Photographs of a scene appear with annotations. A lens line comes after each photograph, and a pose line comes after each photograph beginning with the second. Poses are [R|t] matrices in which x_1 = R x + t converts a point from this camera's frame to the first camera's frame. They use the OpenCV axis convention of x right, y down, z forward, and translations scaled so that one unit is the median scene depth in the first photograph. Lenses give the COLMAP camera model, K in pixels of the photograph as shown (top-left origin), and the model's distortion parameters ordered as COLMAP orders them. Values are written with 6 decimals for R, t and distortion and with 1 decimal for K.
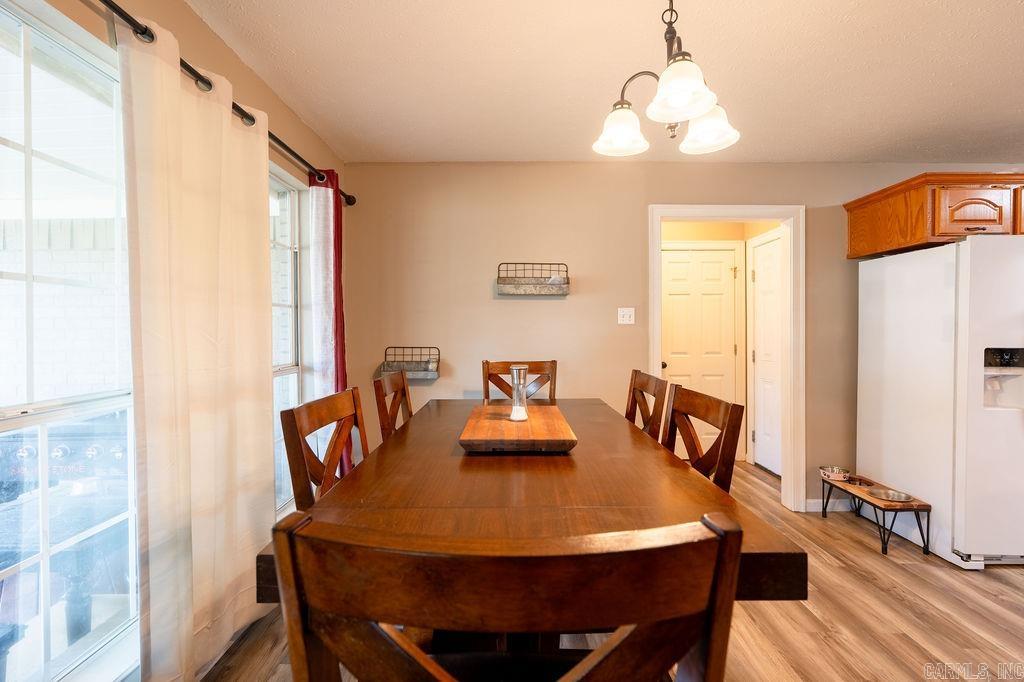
lens RADIAL K [[458.5, 0, 507.4], [0, 458.5, 335.6], [0, 0, 1]] dist [-0.000809, -0.000173]
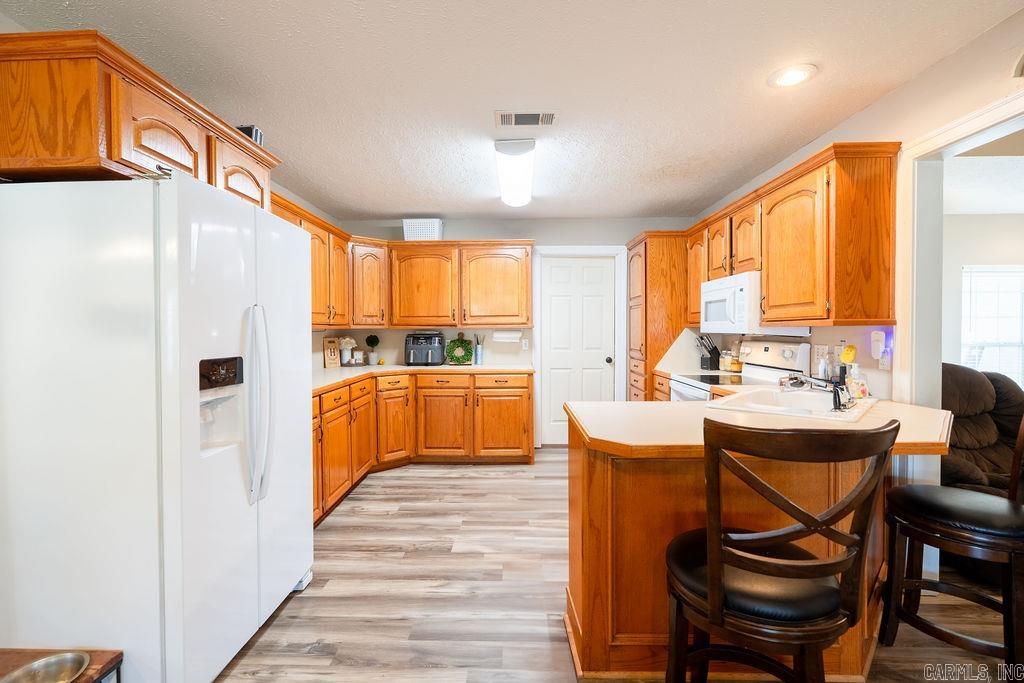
lens RADIAL K [[458.5, 0, 503.3], [0, 458.5, 339.5], [0, 0, 1]] dist [-0.000809, -0.000173]
pose [[0.023307, -0.018437, 0.999558, 0.392271], [0.018836, 0.999661, 0.018000, -0.004407], [-0.999551, 0.018408, 0.023646, 0.523705]]
